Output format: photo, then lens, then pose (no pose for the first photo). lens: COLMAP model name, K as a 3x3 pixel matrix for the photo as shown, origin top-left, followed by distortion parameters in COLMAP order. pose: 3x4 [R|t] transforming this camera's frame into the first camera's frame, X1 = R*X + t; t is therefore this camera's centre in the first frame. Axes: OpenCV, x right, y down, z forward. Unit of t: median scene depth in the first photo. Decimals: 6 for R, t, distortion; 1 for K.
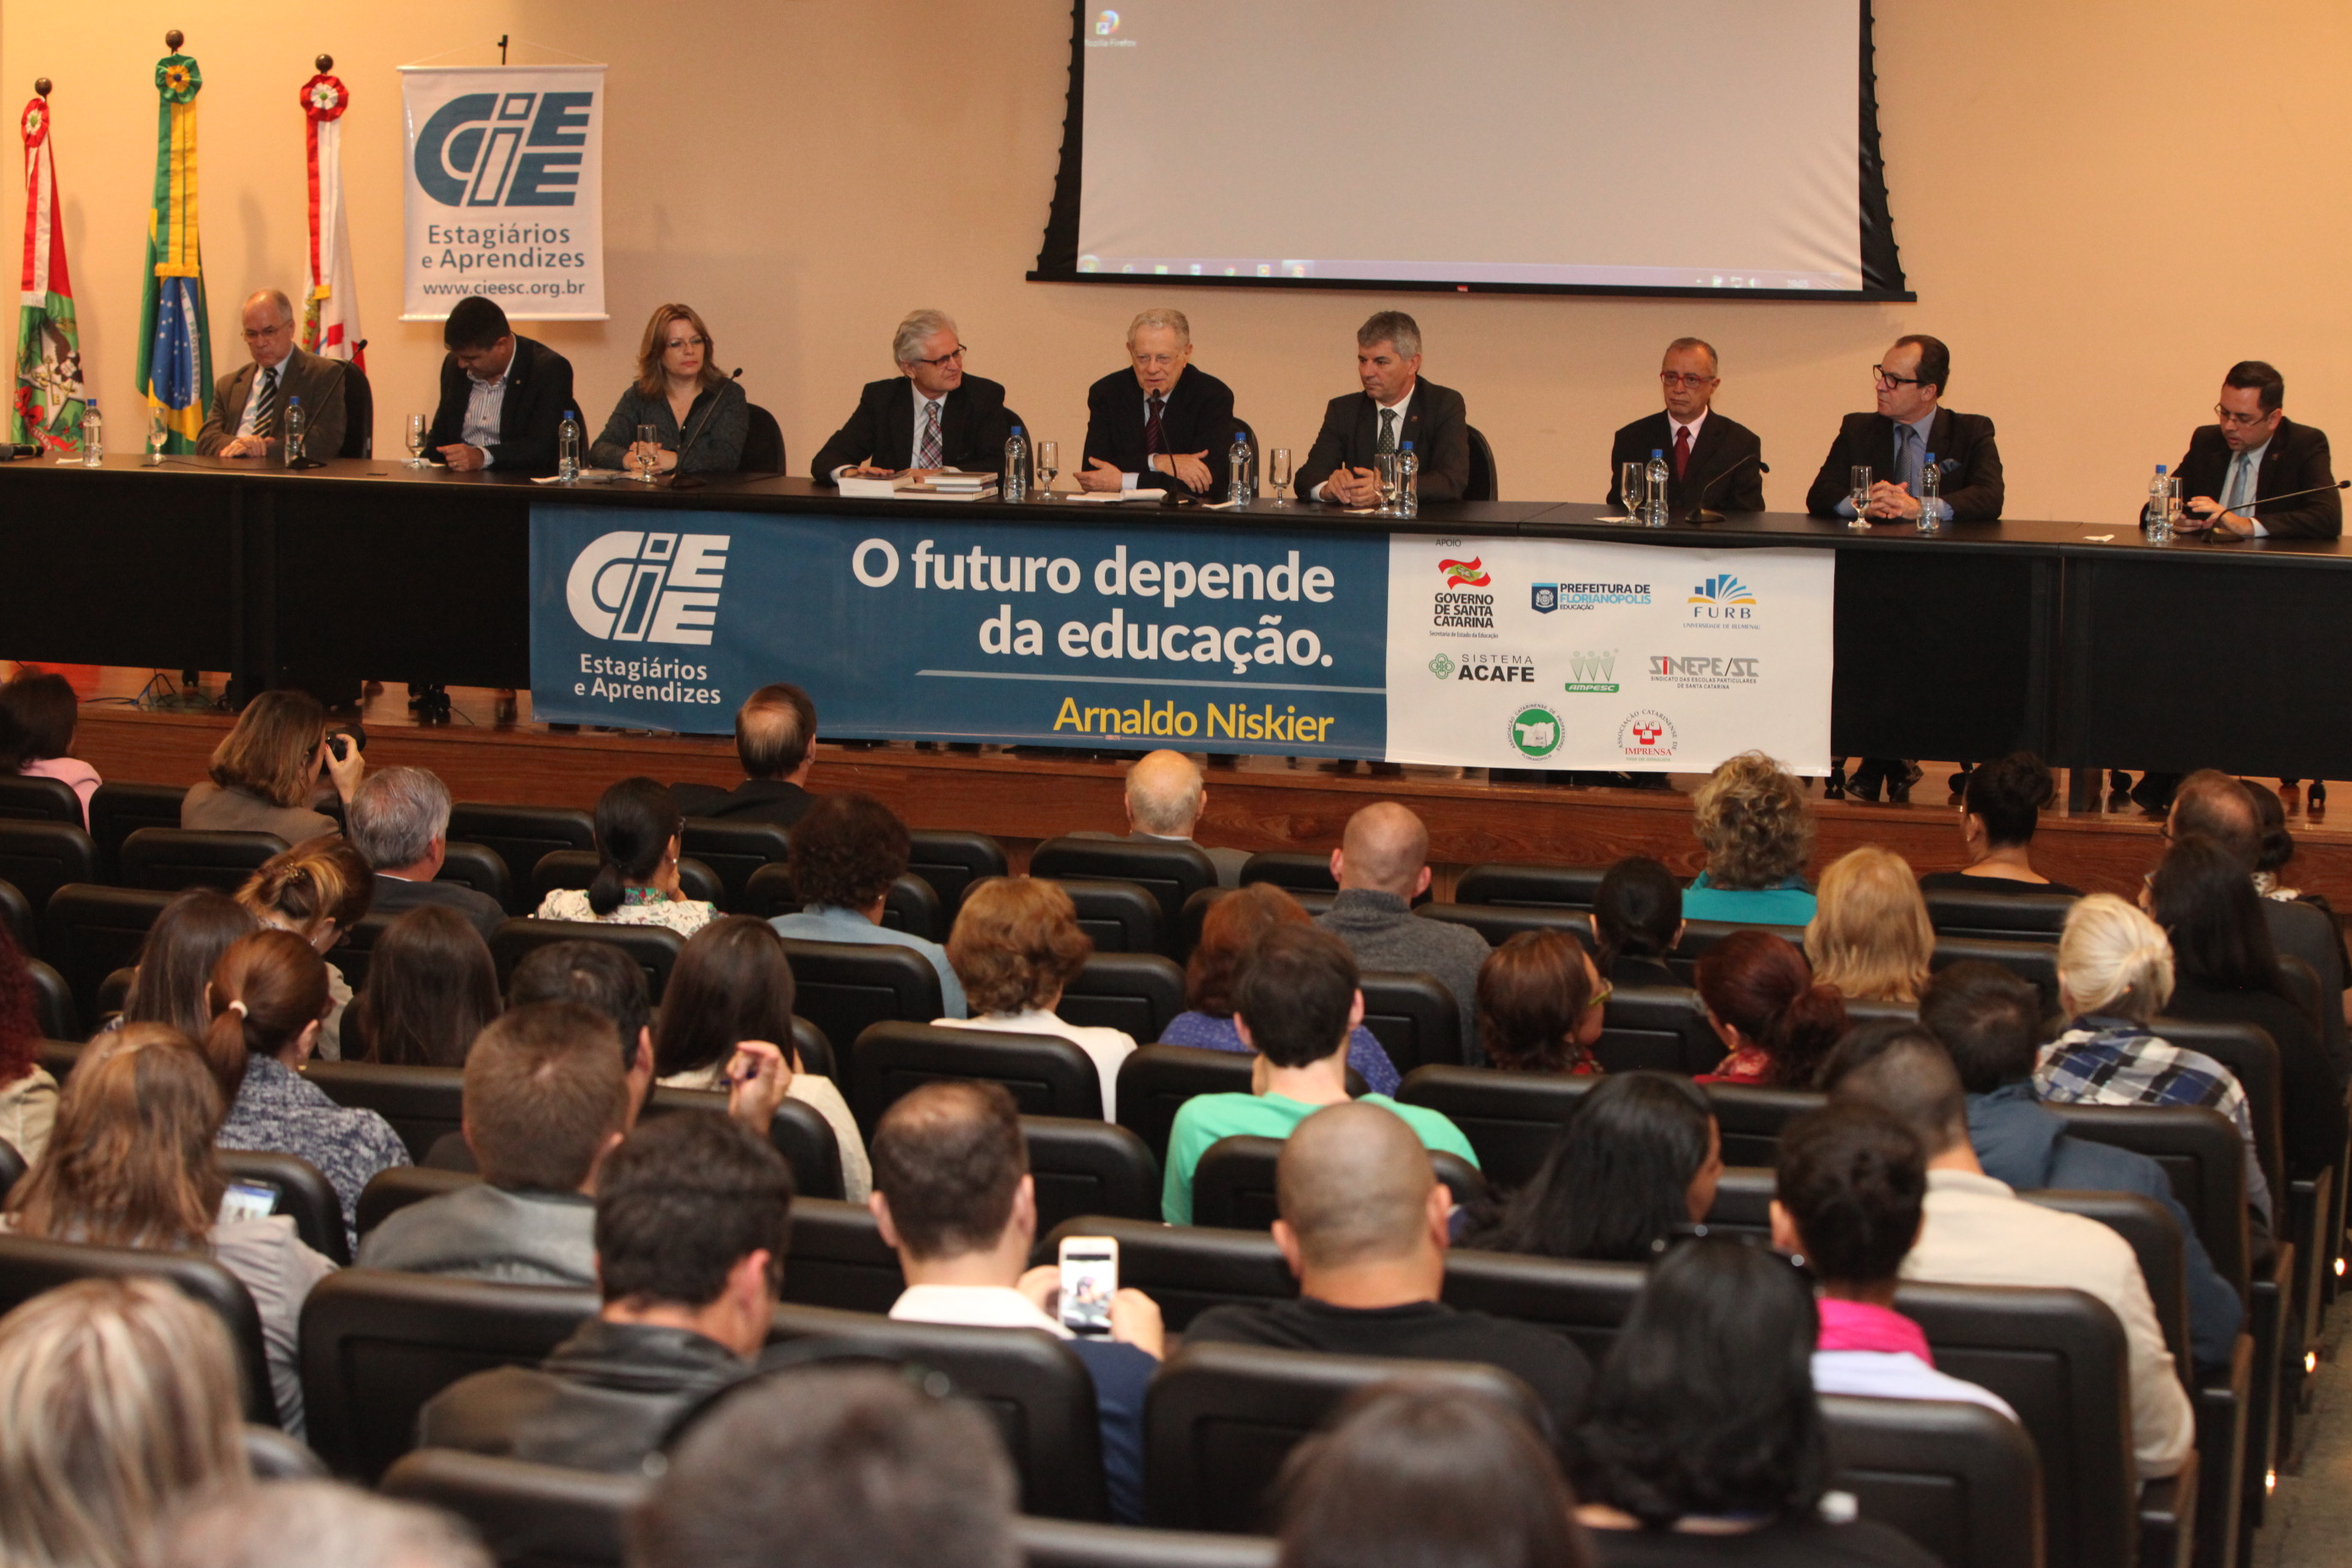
lens RADIAL K [[4965.2, 0, 1176.0], [0, 4965.2, 784.0], [0, 0, 1]] dist [-0.211203, -0.405483]
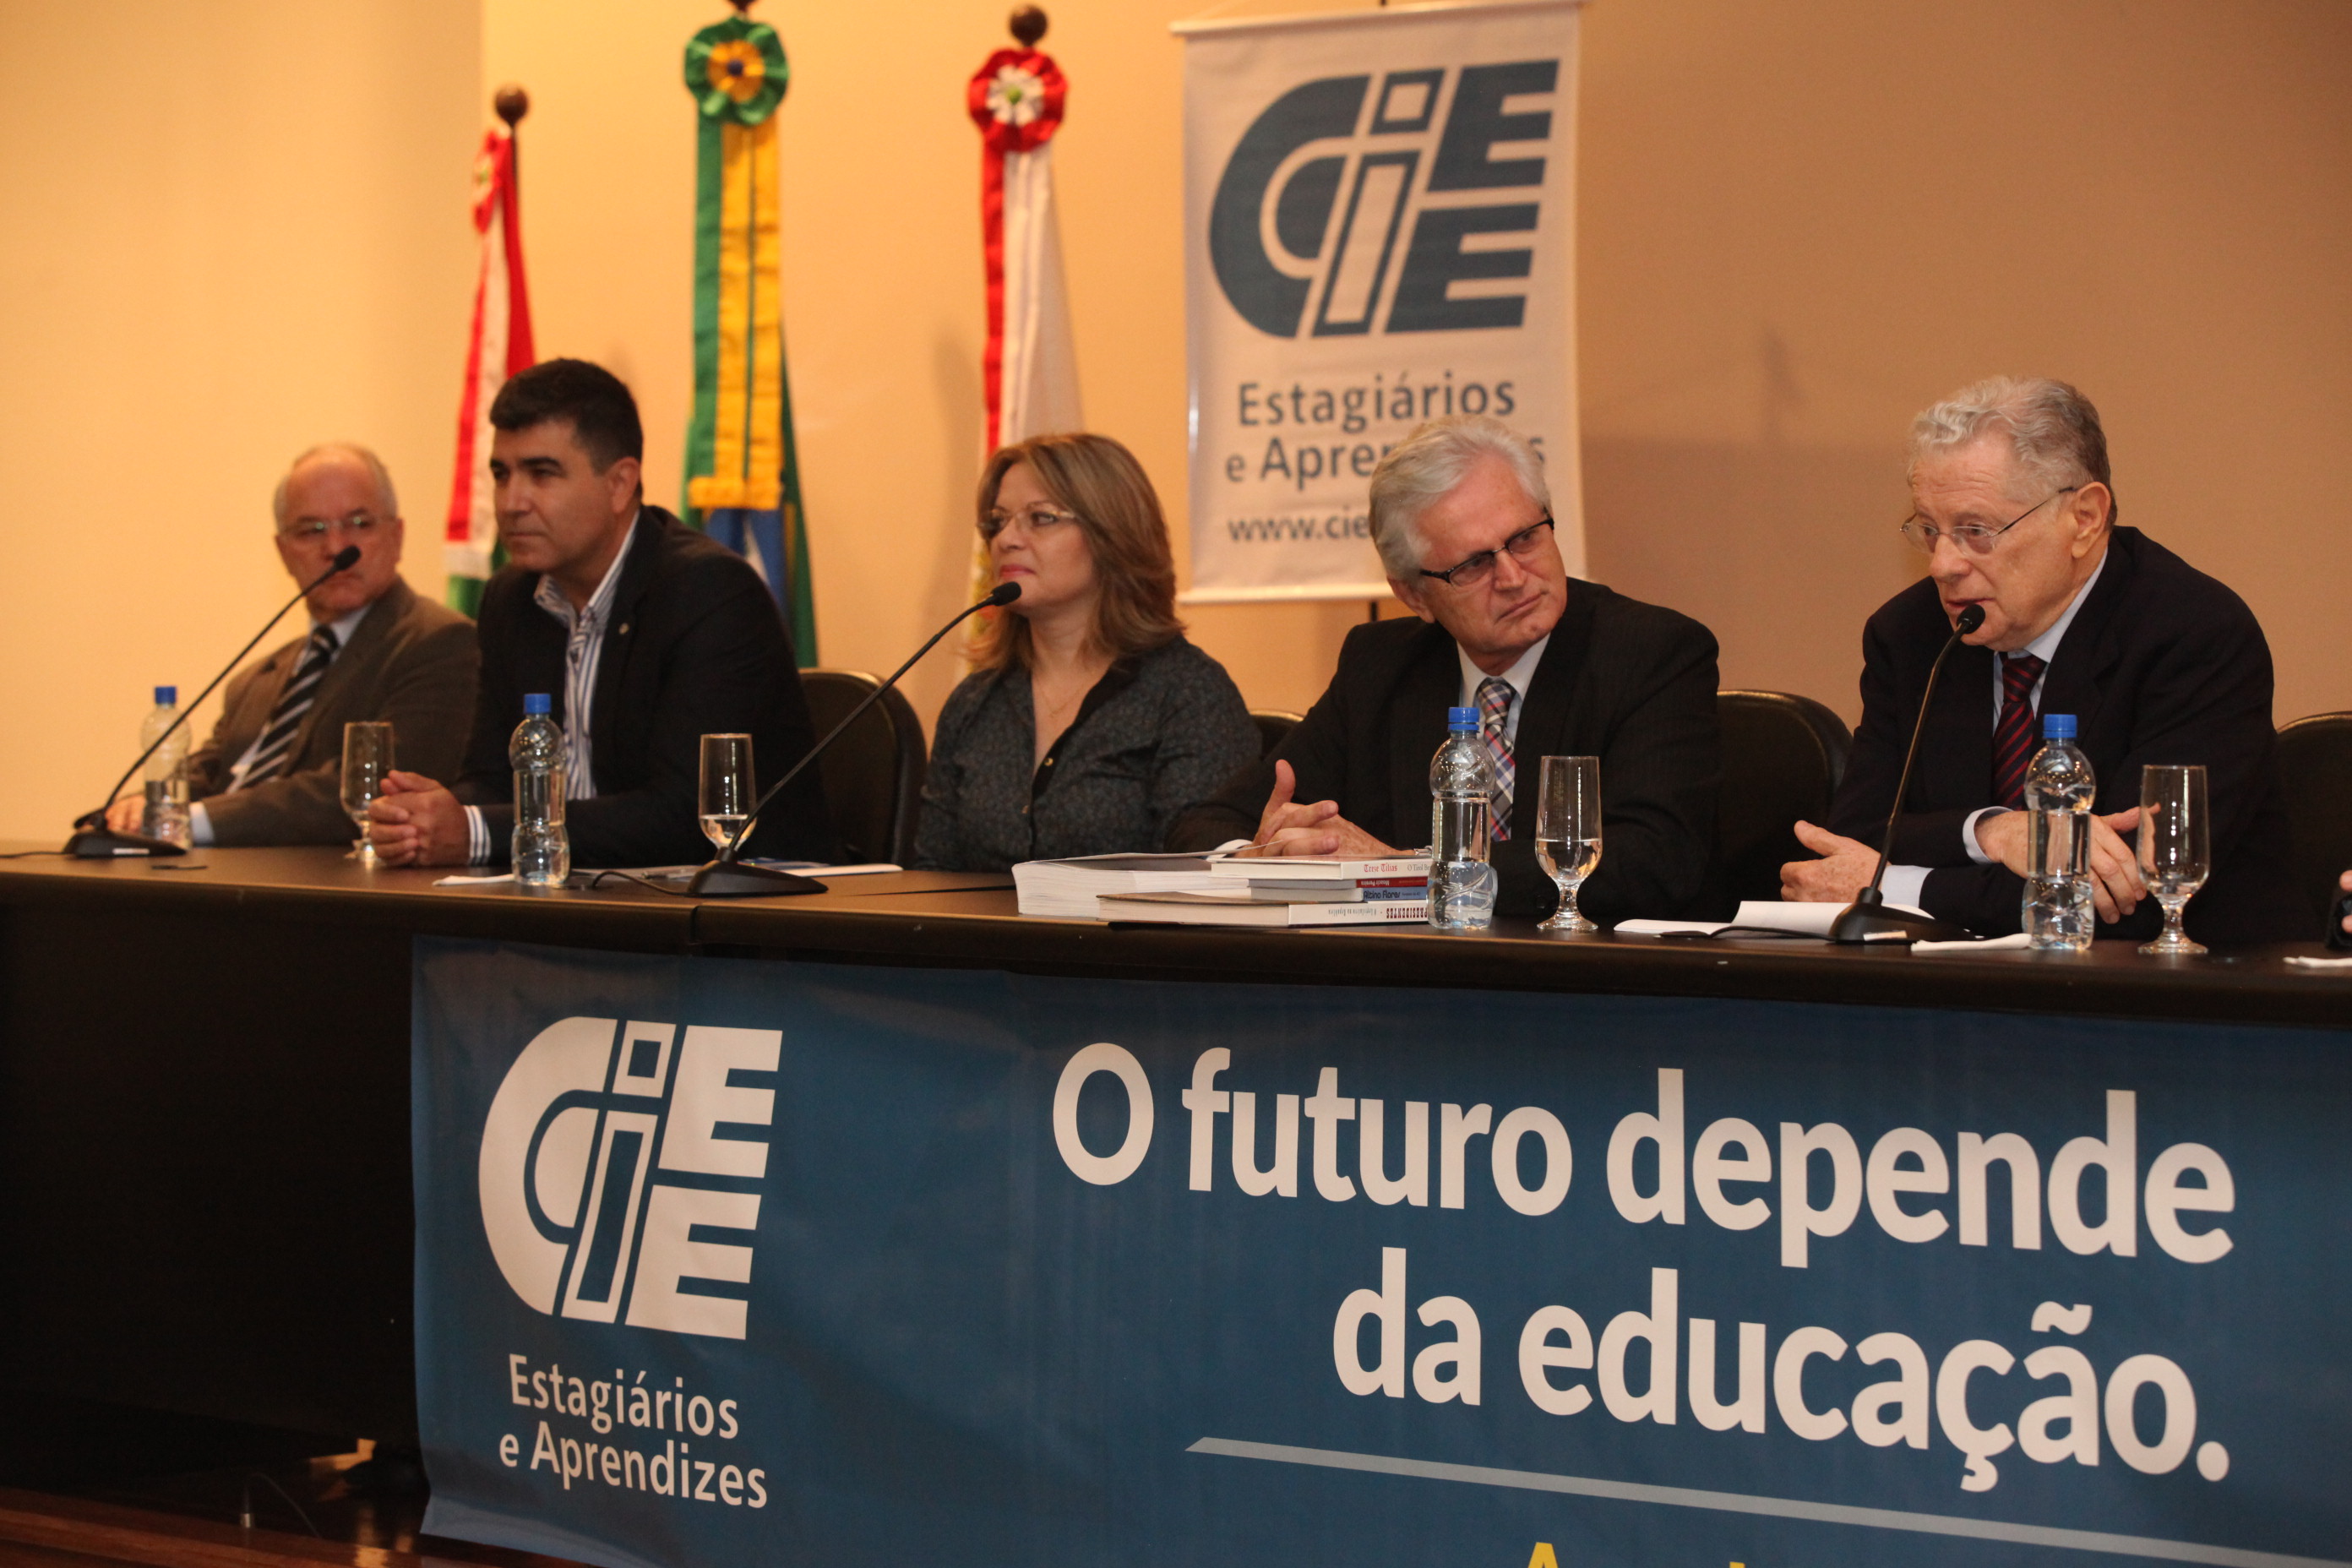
lens RADIAL K [[6816.3, 0, 1176.0], [0, 6816.3, 784.0], [0, 0, 1]] dist [-0.073458, 0.589655]
pose [[0.879876, -0.002397, -0.475197, 0.163459], [-0.052946, 0.993266, -0.103046, -0.019099], [0.472244, 0.115827, 0.873825, 0.587084]]
